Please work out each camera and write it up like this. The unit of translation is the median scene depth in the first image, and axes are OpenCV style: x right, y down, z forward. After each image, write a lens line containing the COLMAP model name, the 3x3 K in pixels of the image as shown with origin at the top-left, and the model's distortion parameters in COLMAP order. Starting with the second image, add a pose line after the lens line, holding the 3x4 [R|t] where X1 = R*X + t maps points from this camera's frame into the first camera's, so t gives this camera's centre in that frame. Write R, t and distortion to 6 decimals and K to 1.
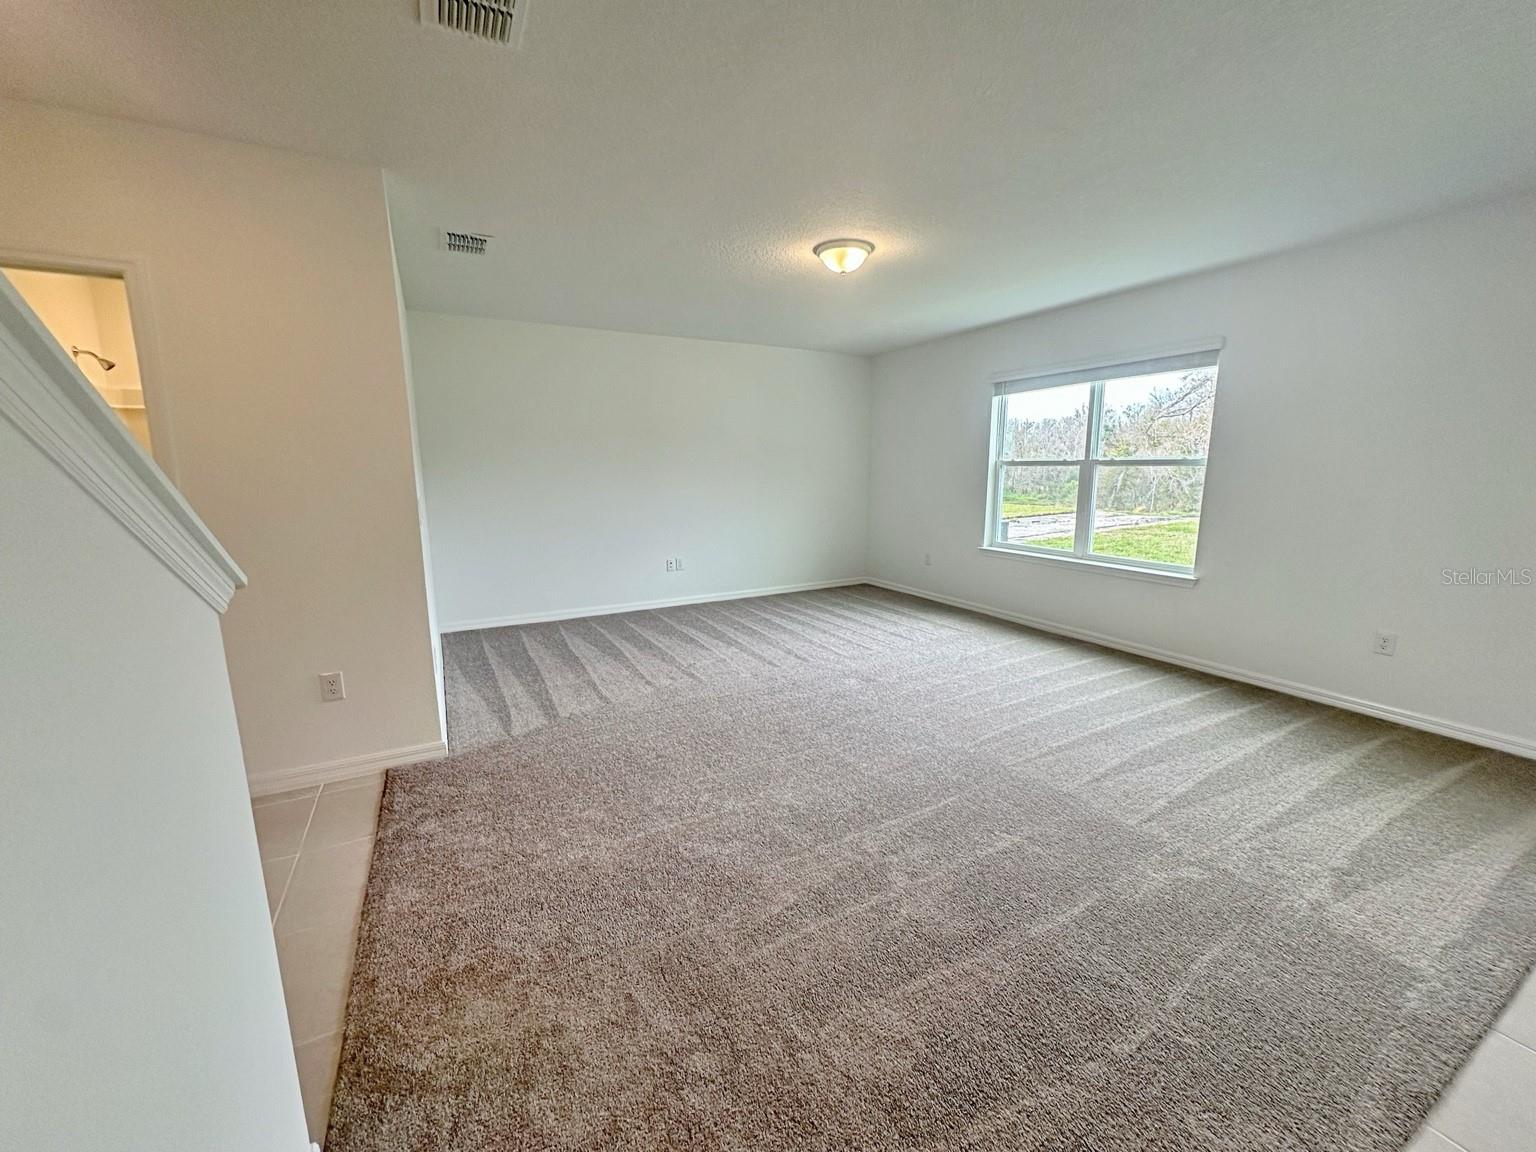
lens RADIAL K [[627.5, 0, 797.2], [0, 627.5, 567.5], [0, 0, 1]] dist [-0.002308, 0.001097]
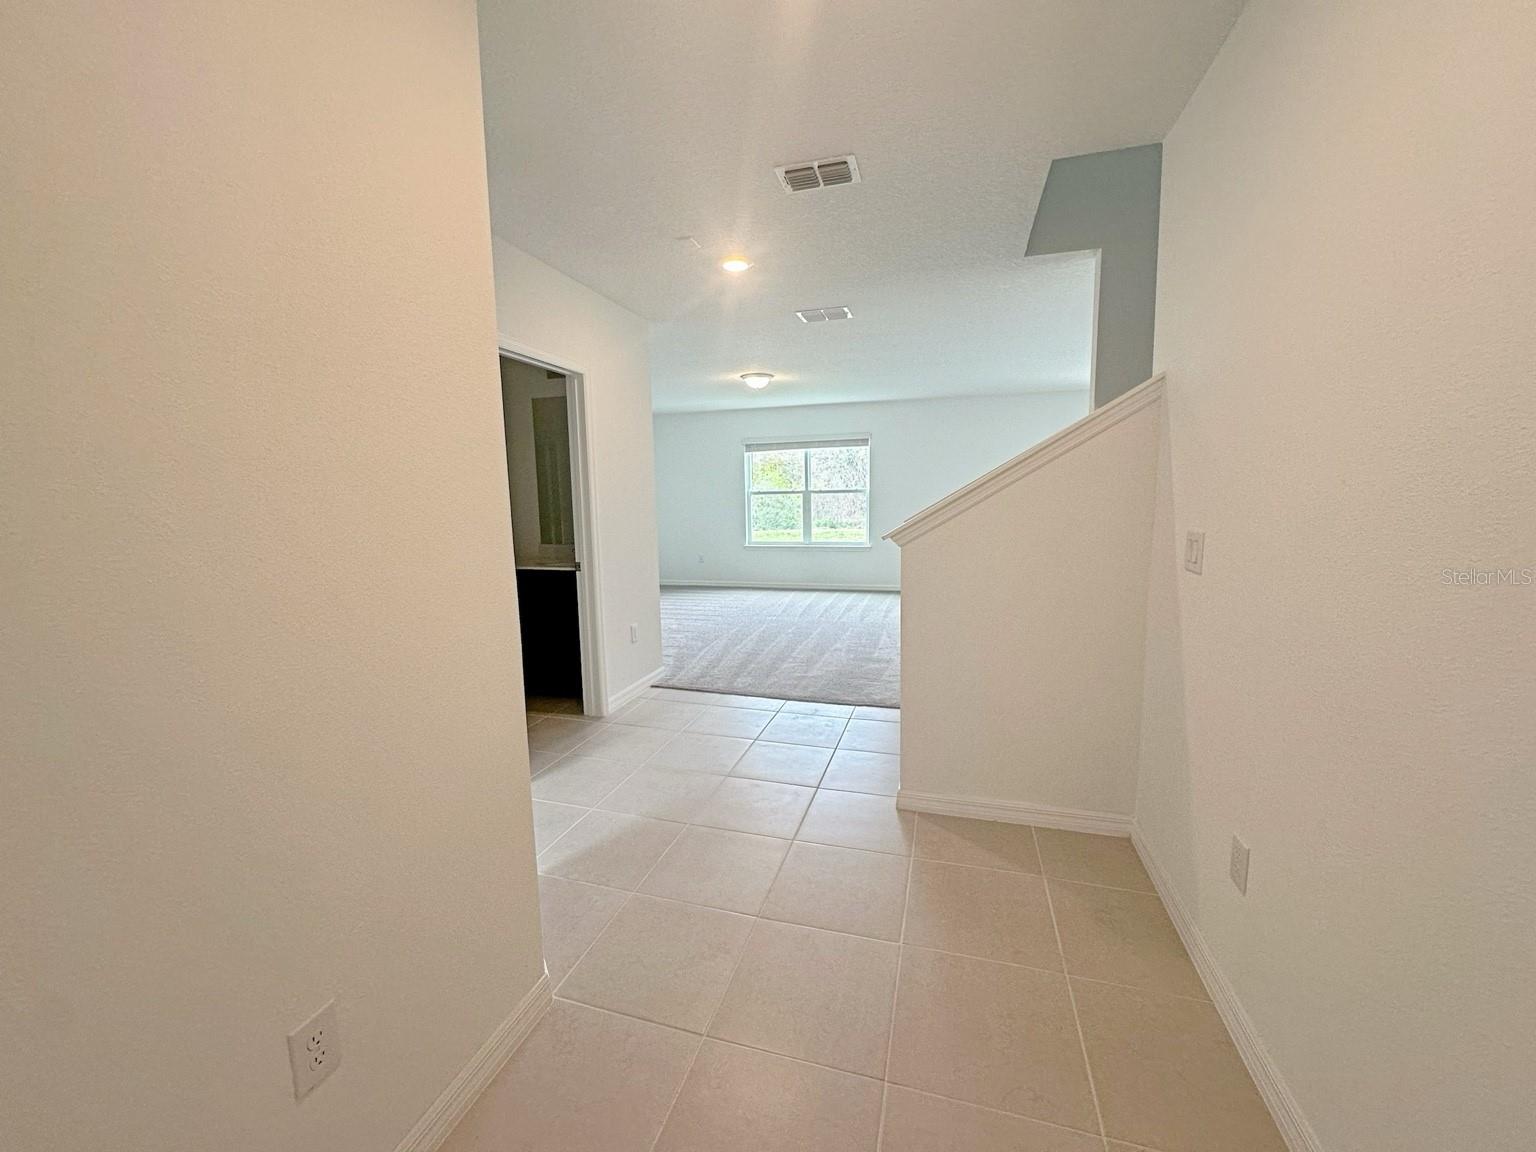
lens RADIAL K [[586.8, 0, 790.0], [0, 586.8, 565.5], [0, 0, 1]] dist [-0.003104, -0.000244]
pose [[0.706776, -0.089993, 0.701690, -0.802794], [0.122587, 0.992450, 0.003808, 0.034274], [-0.696736, 0.083327, 0.712472, -0.176916]]
